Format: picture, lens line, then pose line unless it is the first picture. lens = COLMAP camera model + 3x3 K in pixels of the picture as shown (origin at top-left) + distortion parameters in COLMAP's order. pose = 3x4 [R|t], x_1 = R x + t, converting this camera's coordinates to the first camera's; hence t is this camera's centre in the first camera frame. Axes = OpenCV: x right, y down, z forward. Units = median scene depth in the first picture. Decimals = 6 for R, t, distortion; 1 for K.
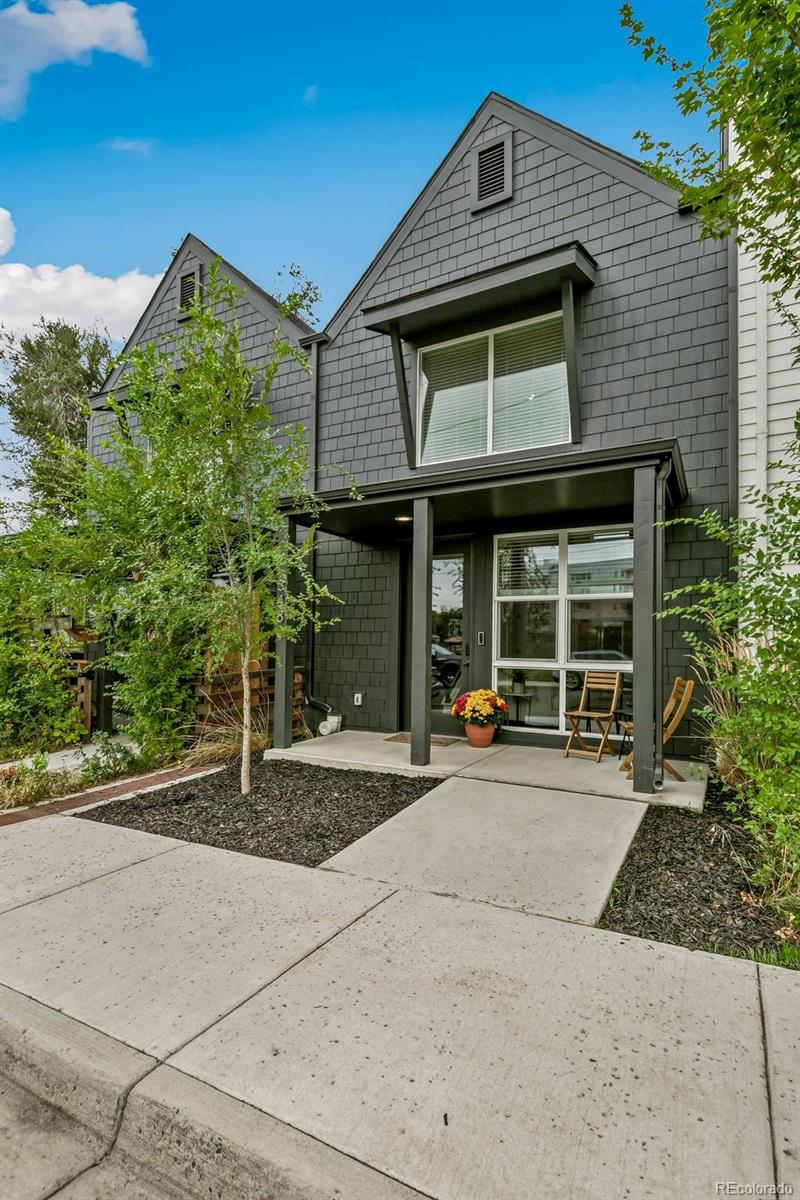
lens RADIAL K [[562.2, 0, 420.3], [0, 562.2, 619.2], [0, 0, 1]] dist [-0.001542, -0.000299]
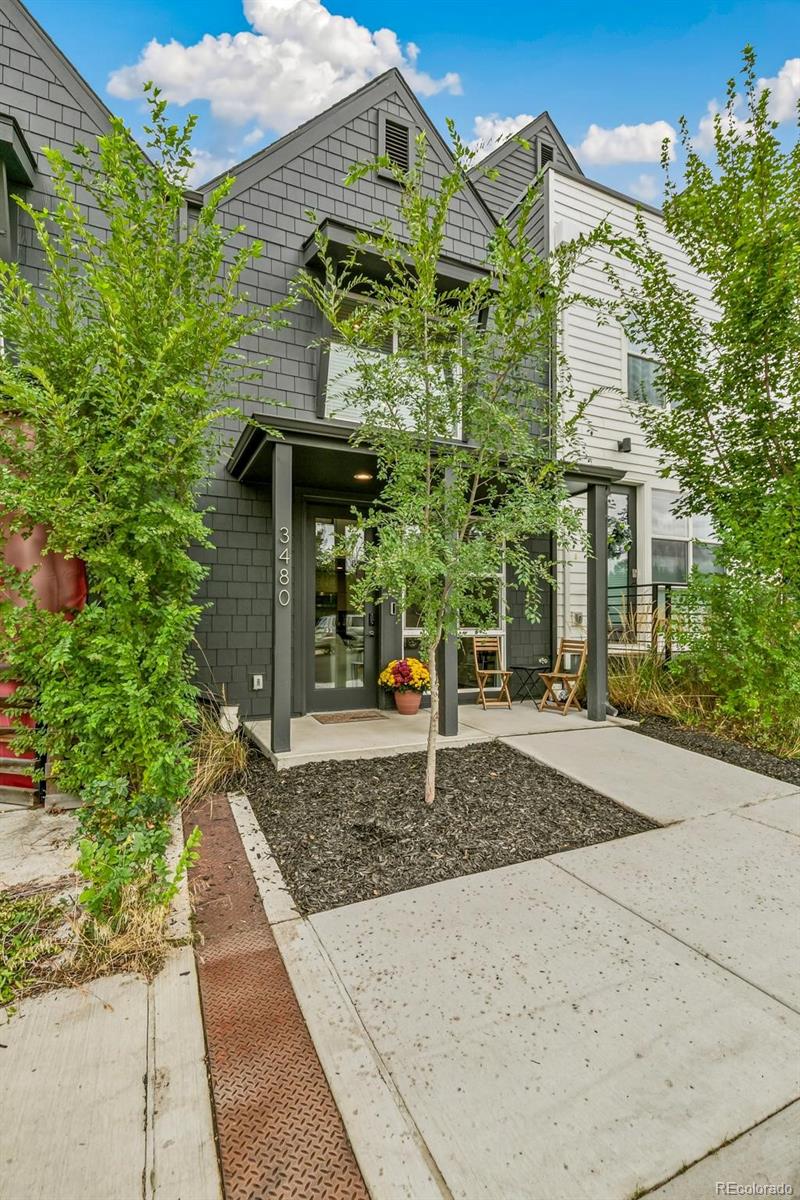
lens RADIAL K [[542.1, 0, 400.0], [0, 542.1, 600.0], [0, 0, 1]] dist [0.003270, -0.000082]
pose [[0.617833, 0.024970, 0.785913, -0.820387], [-0.034811, 0.999384, -0.004386, 0.027851], [-0.785538, -0.024649, 0.618322, 0.490148]]
